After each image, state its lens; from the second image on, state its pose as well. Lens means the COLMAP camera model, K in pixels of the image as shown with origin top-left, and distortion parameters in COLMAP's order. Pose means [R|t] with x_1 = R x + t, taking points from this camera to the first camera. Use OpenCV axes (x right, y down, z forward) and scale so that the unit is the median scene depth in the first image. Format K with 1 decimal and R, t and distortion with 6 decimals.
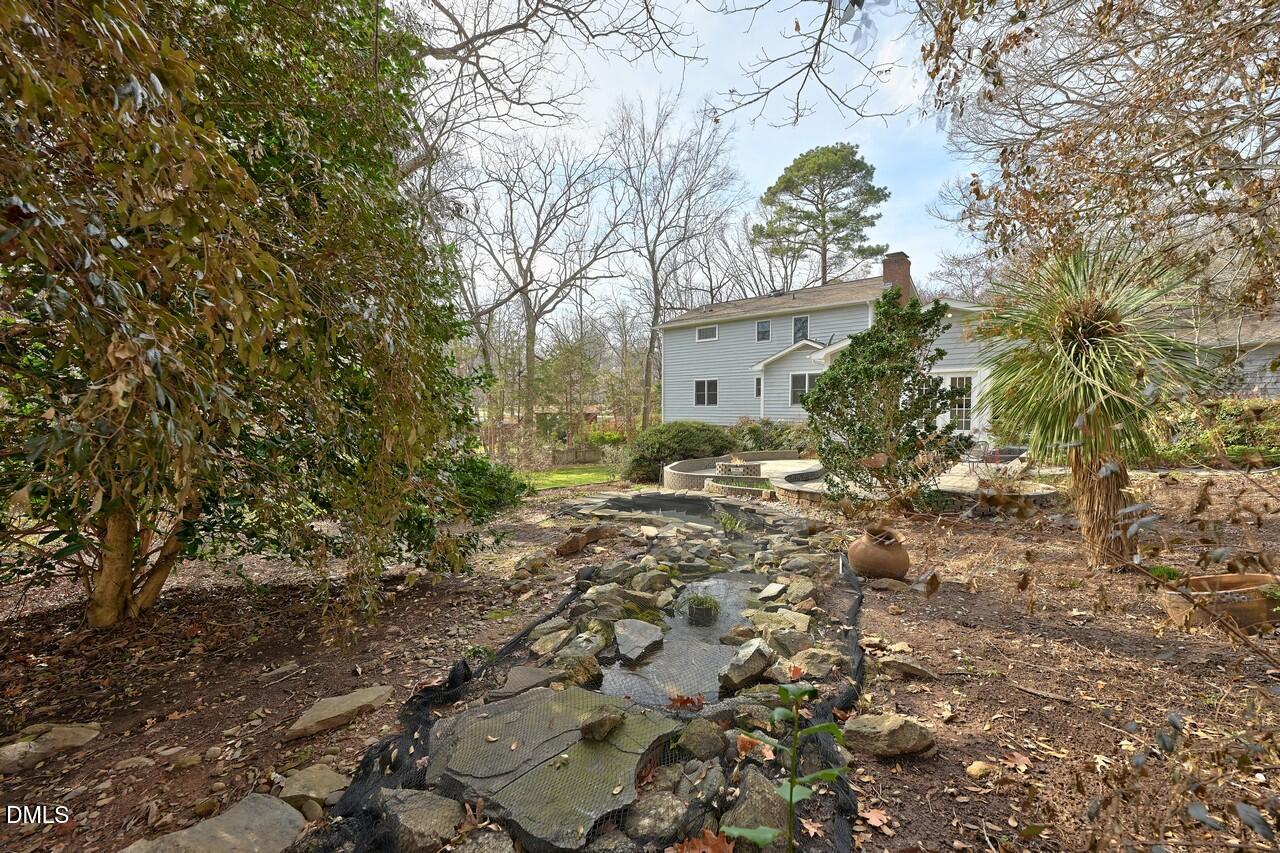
lens RADIAL K [[501.7, 0, 646.6], [0, 501.7, 429.1], [0, 0, 1]] dist [0.000378, -0.000217]
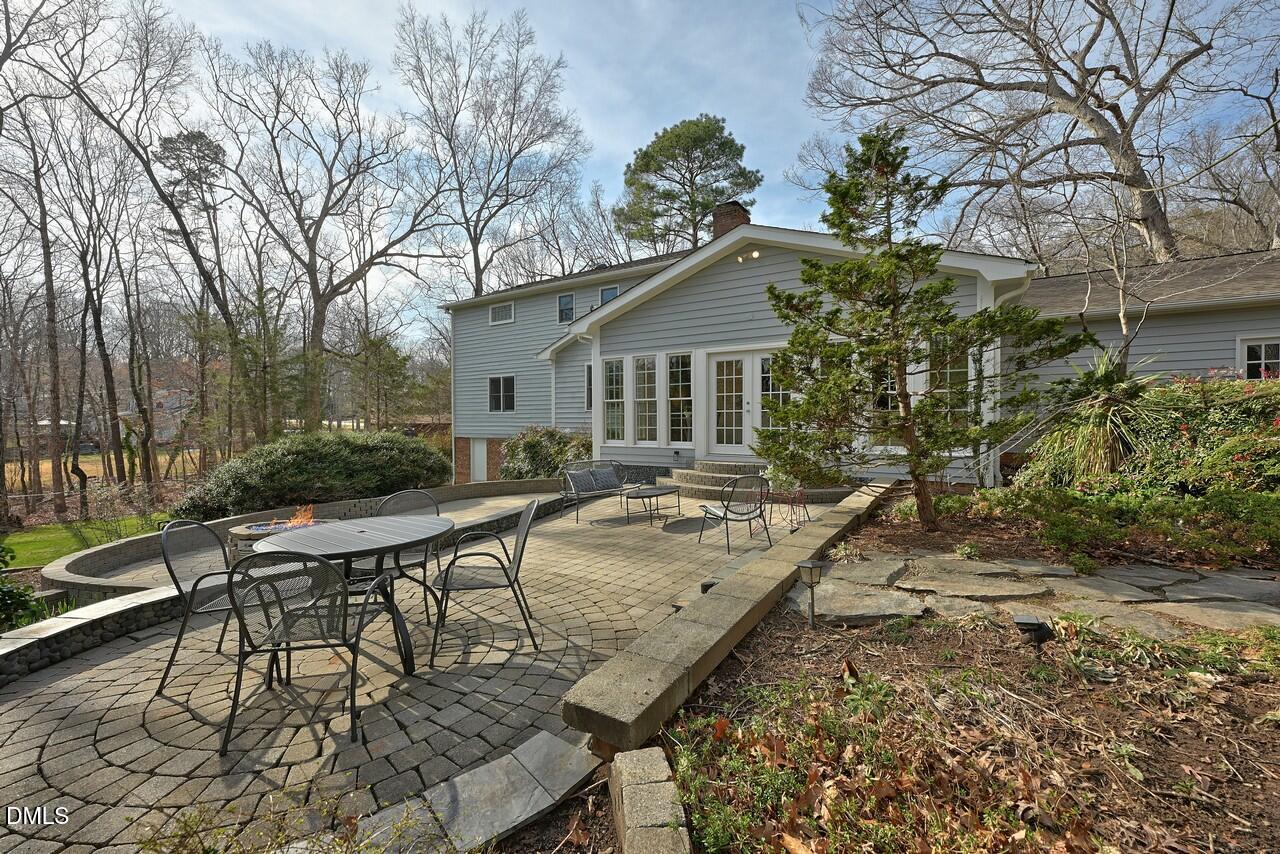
lens RADIAL K [[501.7, 0, 636.1], [0, 501.7, 421.7], [0, 0, 1]] dist [0.000378, -0.000217]
pose [[0.990520, -0.007074, 0.137190, 0.146518], [0.012031, 0.999303, -0.035343, -0.002500], [-0.136844, 0.036658, 0.989914, 0.170600]]
